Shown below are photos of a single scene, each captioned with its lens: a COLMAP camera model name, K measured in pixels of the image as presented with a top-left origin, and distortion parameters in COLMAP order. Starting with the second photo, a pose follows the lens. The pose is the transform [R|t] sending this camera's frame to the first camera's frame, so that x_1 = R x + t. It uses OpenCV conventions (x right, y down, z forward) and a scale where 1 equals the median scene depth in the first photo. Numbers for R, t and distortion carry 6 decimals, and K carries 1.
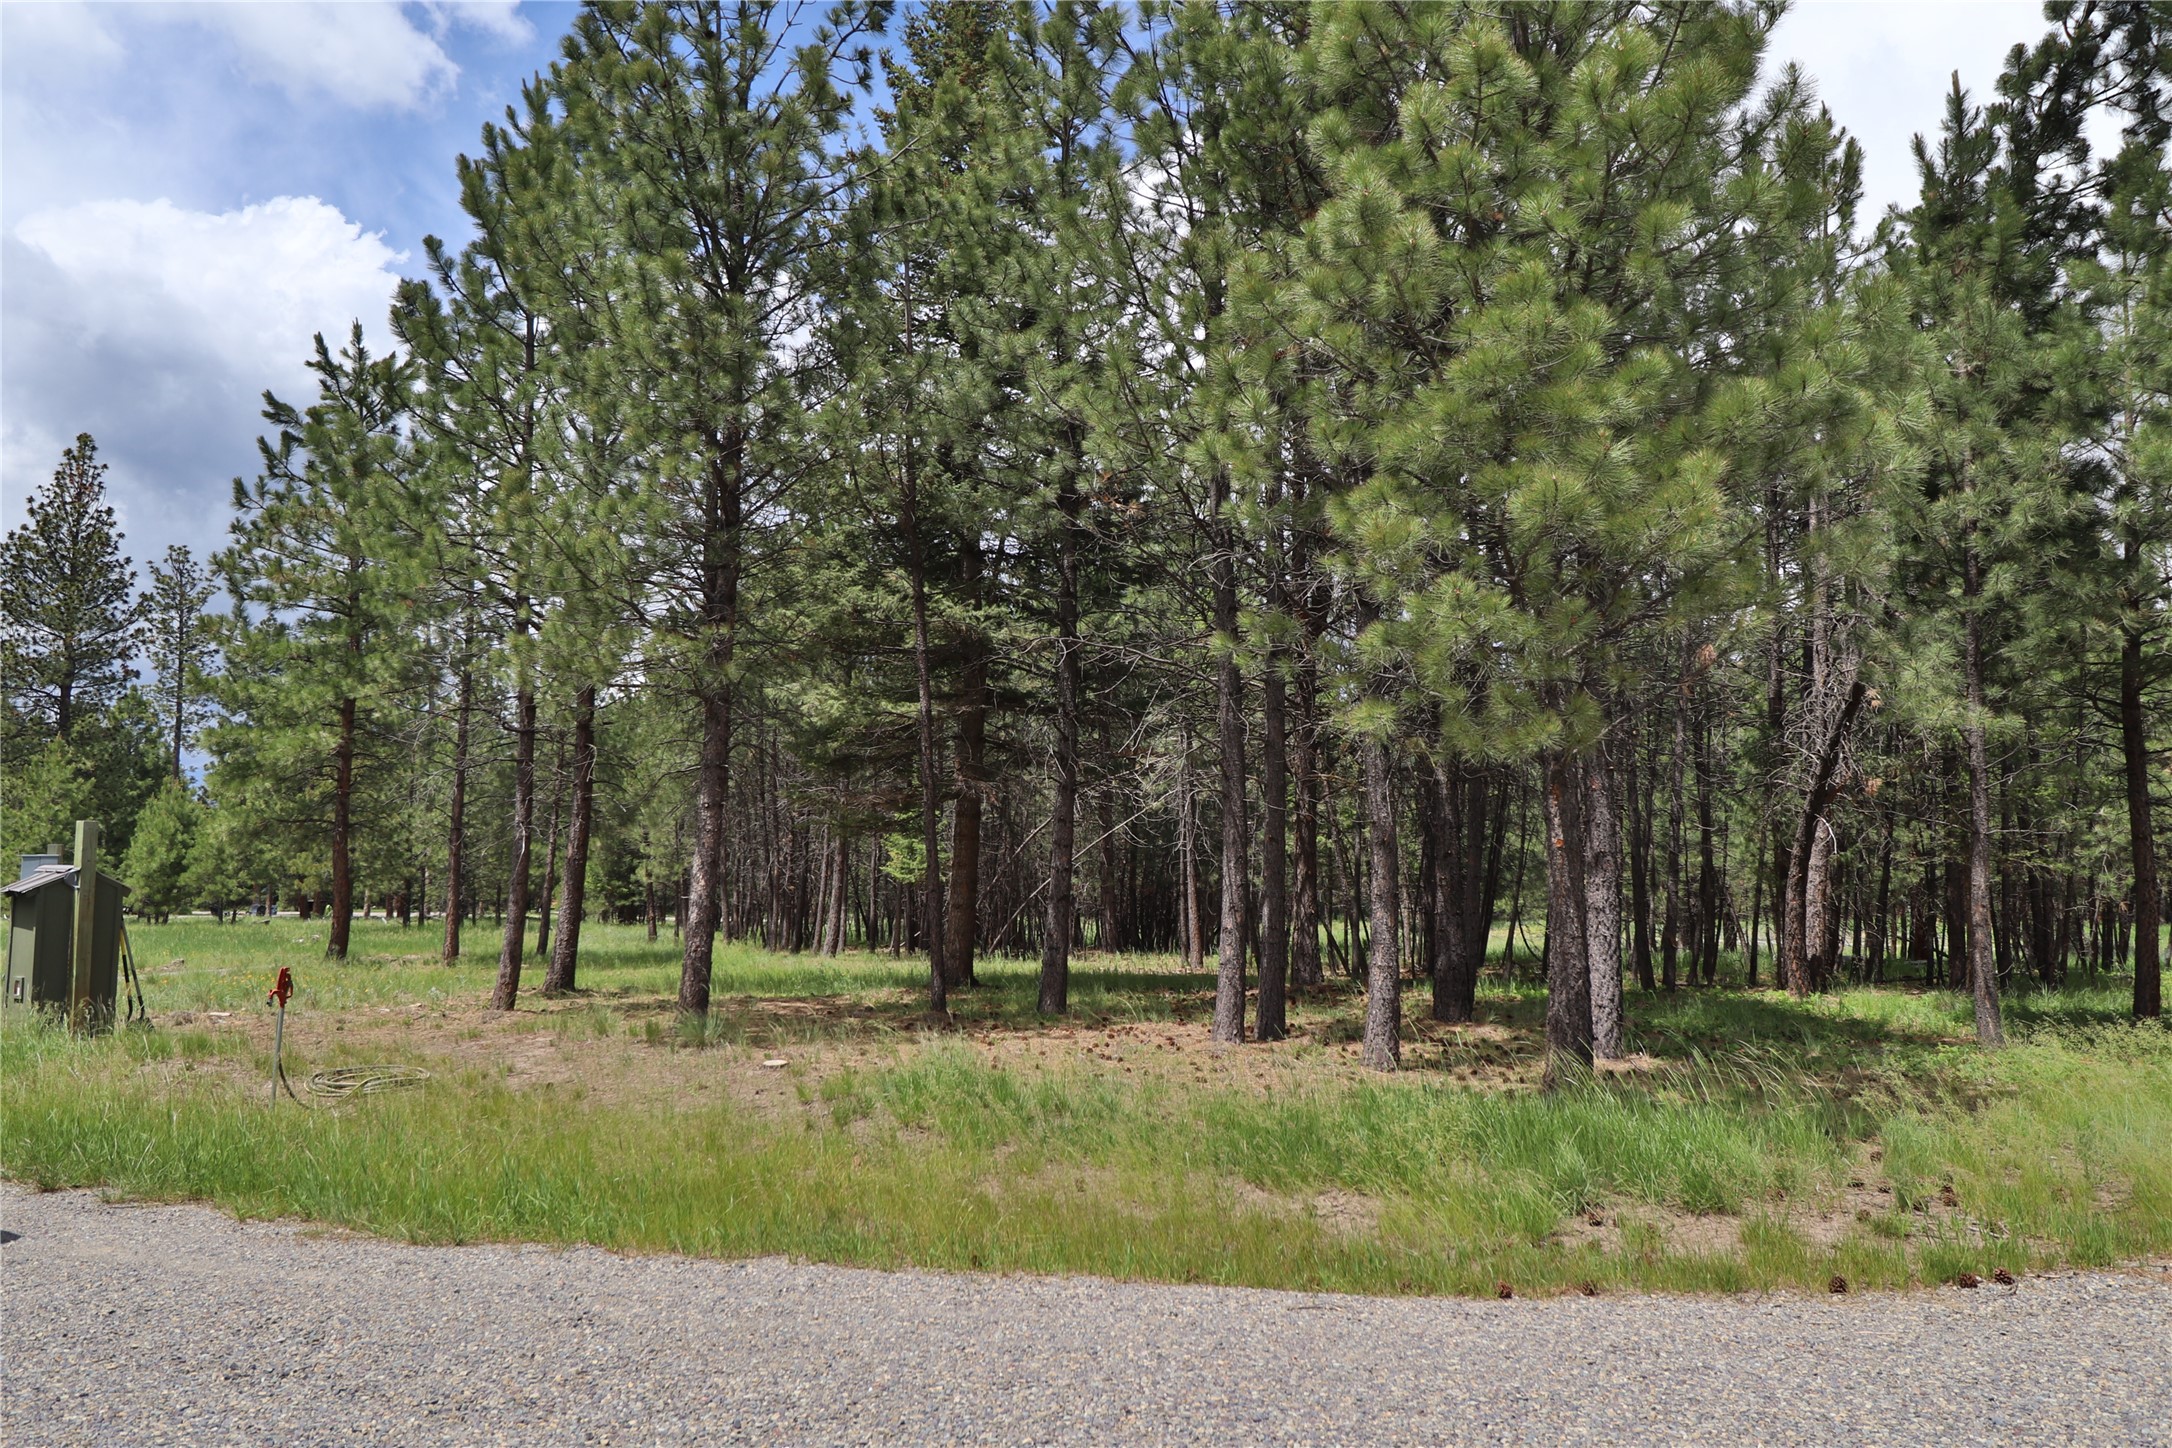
lens RADIAL K [[1428.6, 0, 1093.3], [0, 1428.6, 725.7], [0, 0, 1]] dist [-0.003245, -0.005741]
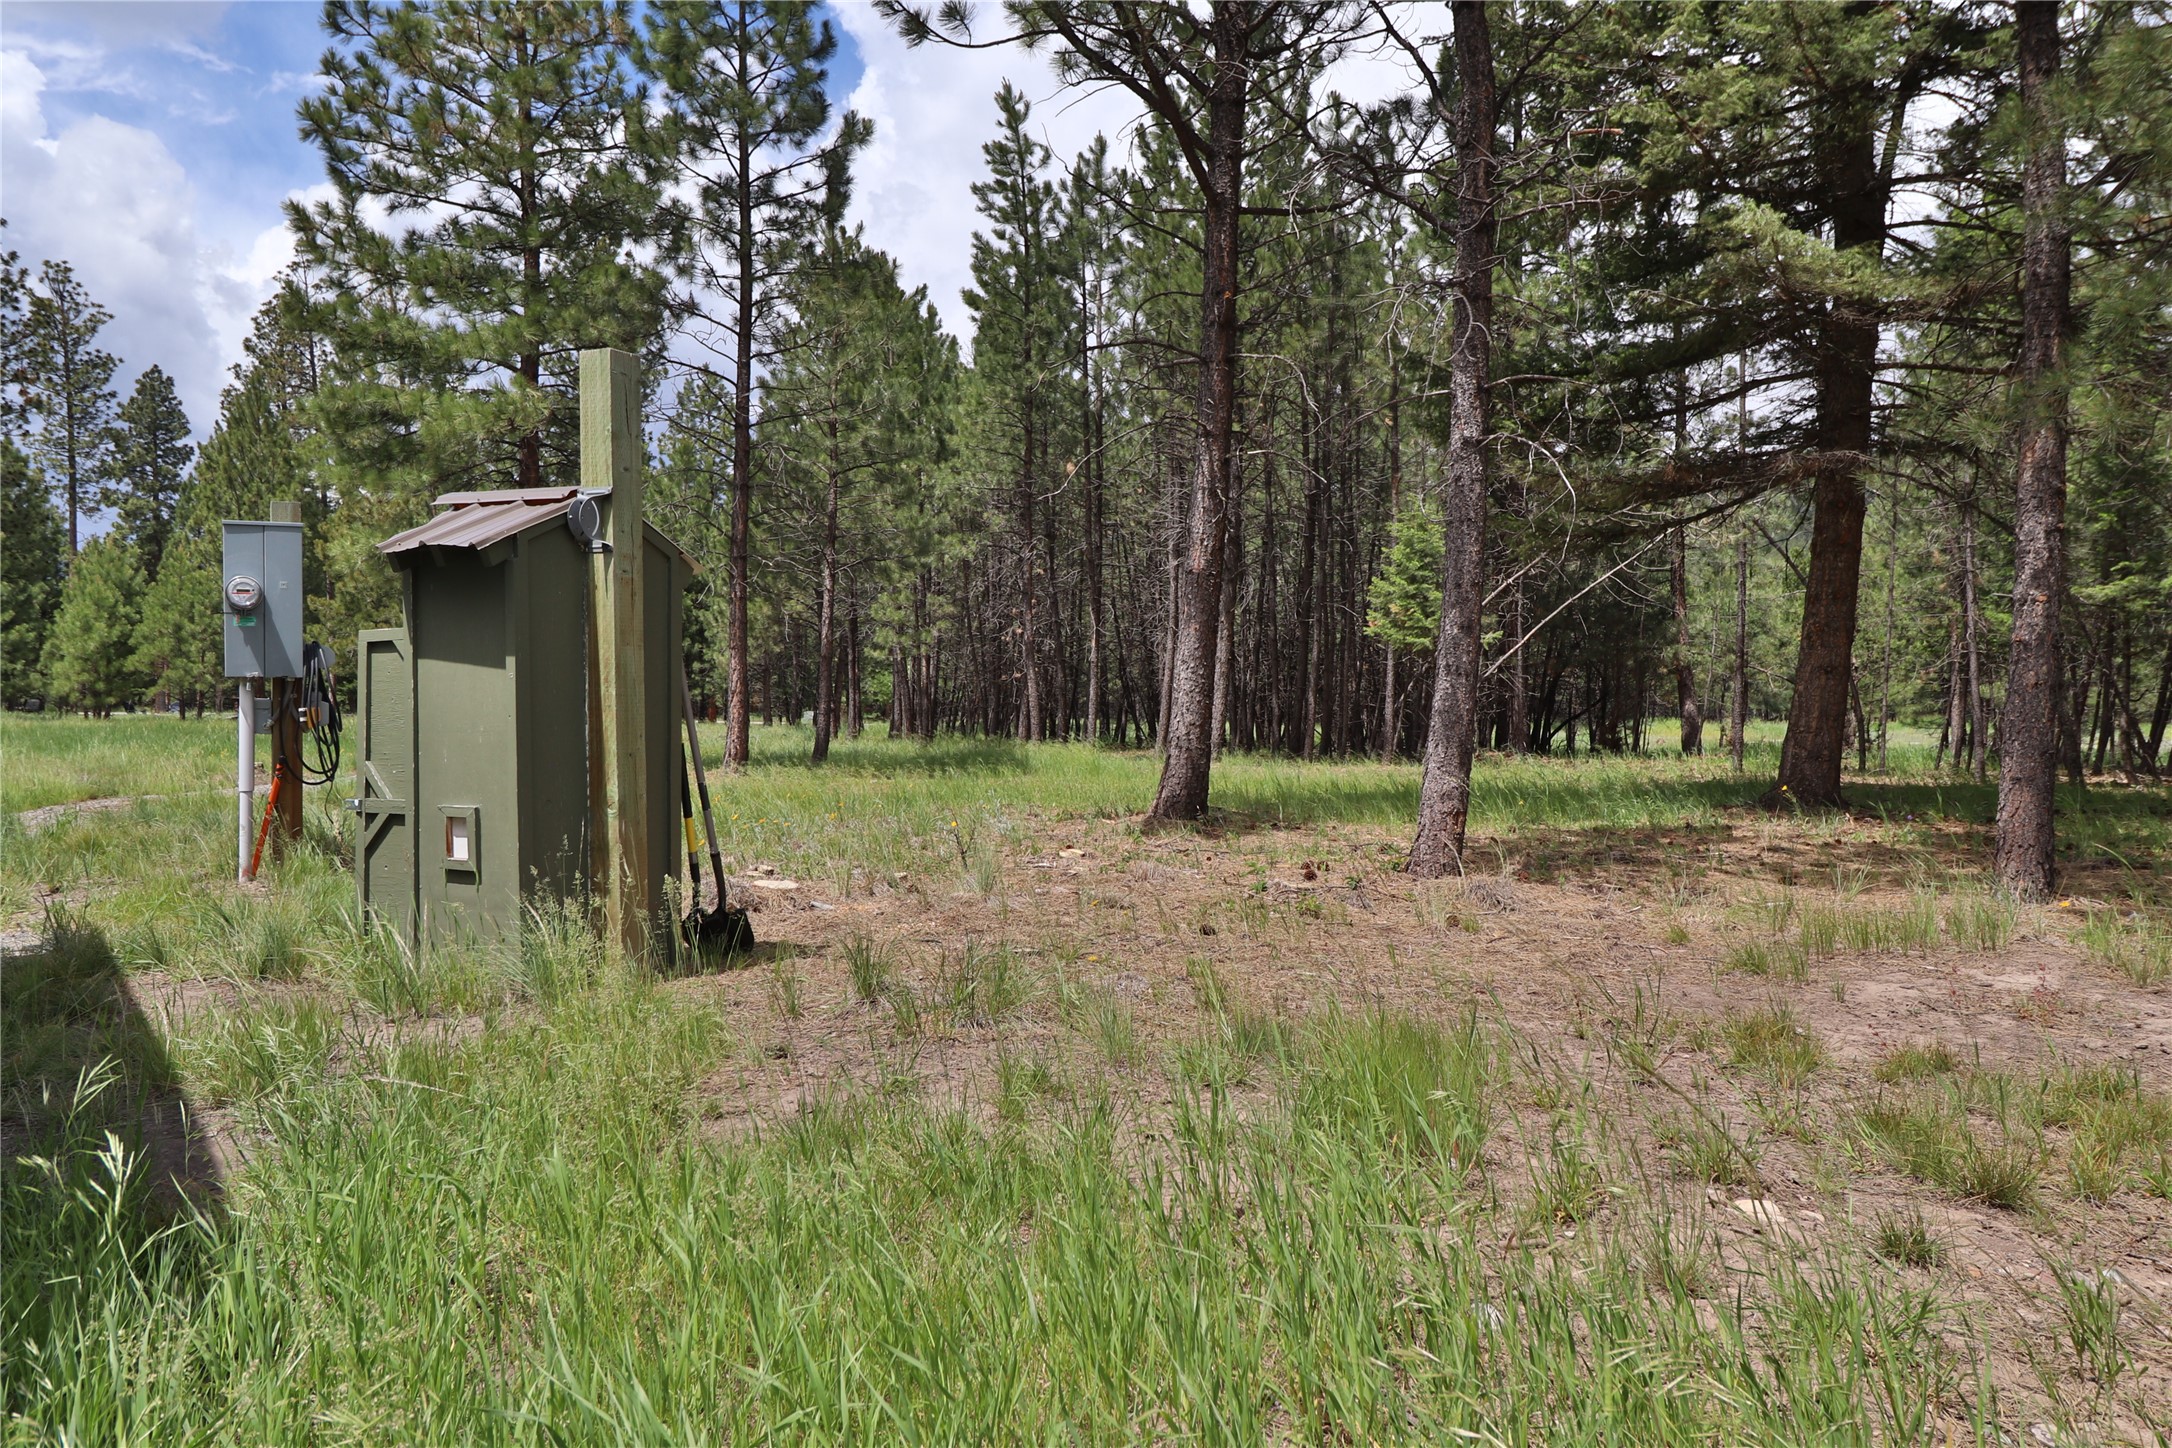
lens RADIAL K [[1428.6, 0, 1079.4], [0, 1428.6, 726.3], [0, 0, 1]] dist [-0.003245, -0.005741]
pose [[0.997333, 0.006192, 0.072724, -0.172778], [-0.015751, 0.991174, 0.131626, 0.030337], [-0.071267, -0.132421, 0.988628, 0.179435]]
